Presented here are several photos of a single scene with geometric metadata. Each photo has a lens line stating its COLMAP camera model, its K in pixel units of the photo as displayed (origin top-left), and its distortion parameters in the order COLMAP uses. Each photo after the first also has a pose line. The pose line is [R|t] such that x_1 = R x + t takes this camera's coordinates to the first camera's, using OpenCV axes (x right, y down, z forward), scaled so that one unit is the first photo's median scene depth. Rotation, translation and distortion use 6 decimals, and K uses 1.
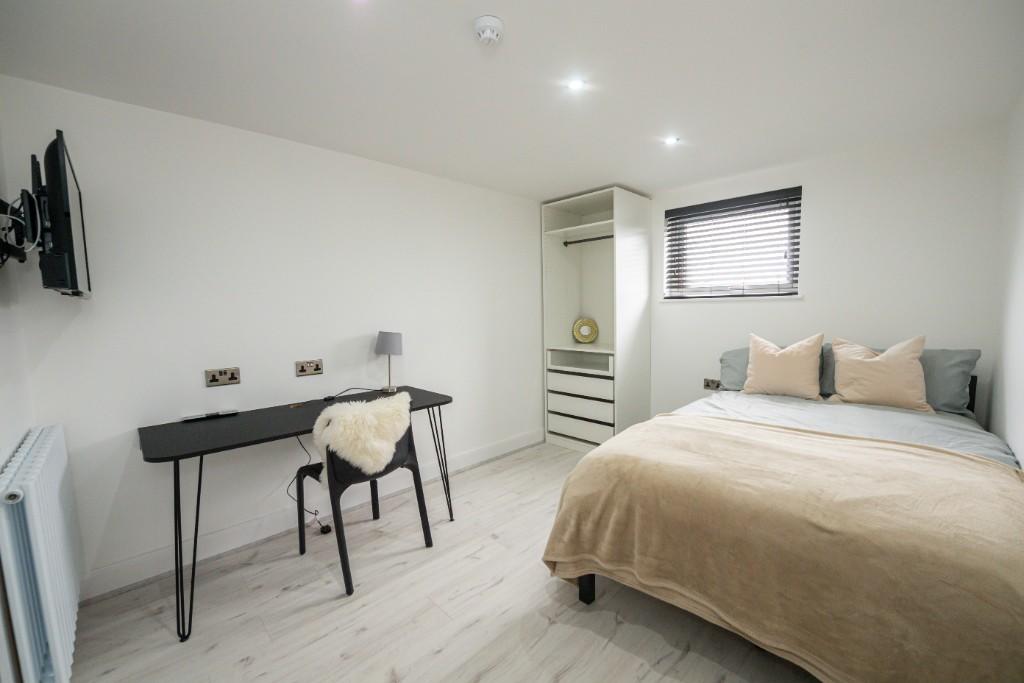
lens RADIAL K [[401.6, 0, 512.0], [0, 401.6, 341.5], [0, 0, 1]] dist [-0.020452, -0.000073]
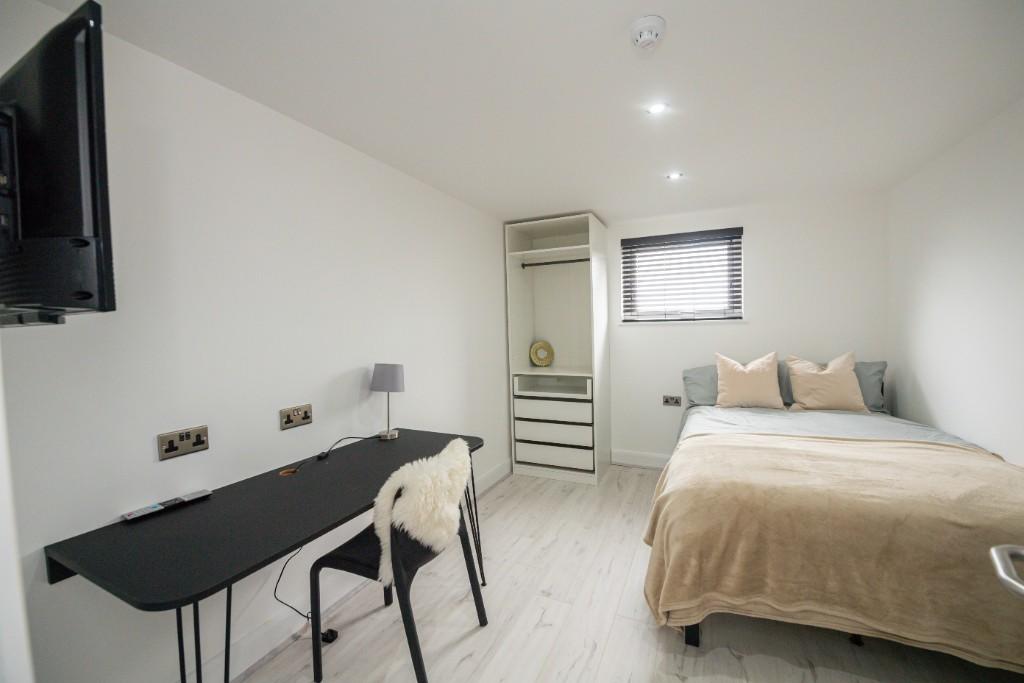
lens RADIAL K [[401.6, 0, 512.0], [0, 401.6, 341.5], [0, 0, 1]] dist [-0.020452, -0.000073]
pose [[0.939121, -0.016615, 0.343183, -0.378260], [0.034253, 0.998382, -0.045398, -0.025271], [-0.341874, 0.054390, 0.938171, 0.163320]]
